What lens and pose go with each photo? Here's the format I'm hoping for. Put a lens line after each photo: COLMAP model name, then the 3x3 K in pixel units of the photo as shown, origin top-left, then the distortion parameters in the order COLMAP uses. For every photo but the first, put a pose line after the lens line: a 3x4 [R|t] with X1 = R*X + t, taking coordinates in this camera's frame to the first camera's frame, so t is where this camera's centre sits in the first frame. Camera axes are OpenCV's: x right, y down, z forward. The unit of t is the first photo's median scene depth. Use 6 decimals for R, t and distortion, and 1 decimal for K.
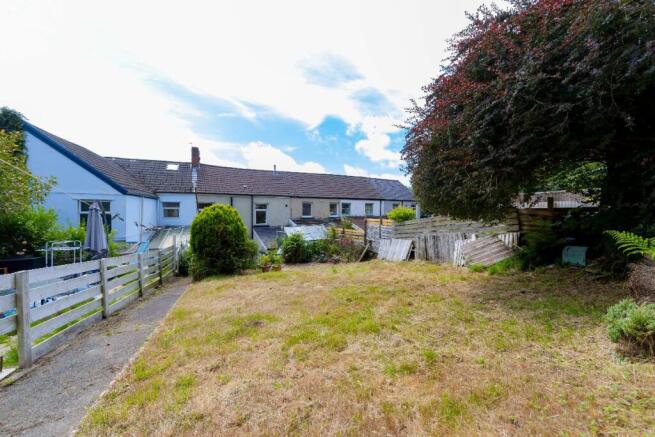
lens RADIAL K [[265.9, 0, 327.8], [0, 265.9, 211.0], [0, 0, 1]] dist [0.000566, 0.000117]
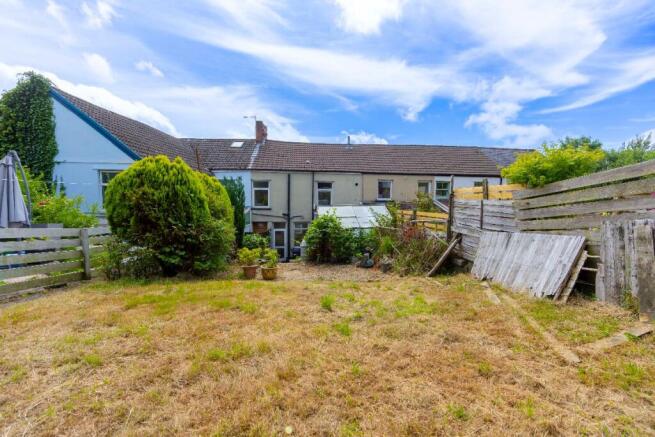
lens RADIAL K [[261.2, 0, 327.5], [0, 261.2, 218.5], [0, 0, 1]] dist [-0.033217, 0.000147]
pose [[0.926826, 0.035783, -0.373783, 0.102013], [-0.011382, 0.997669, 0.067286, 0.050112], [0.375320, -0.058108, 0.925072, 0.433882]]
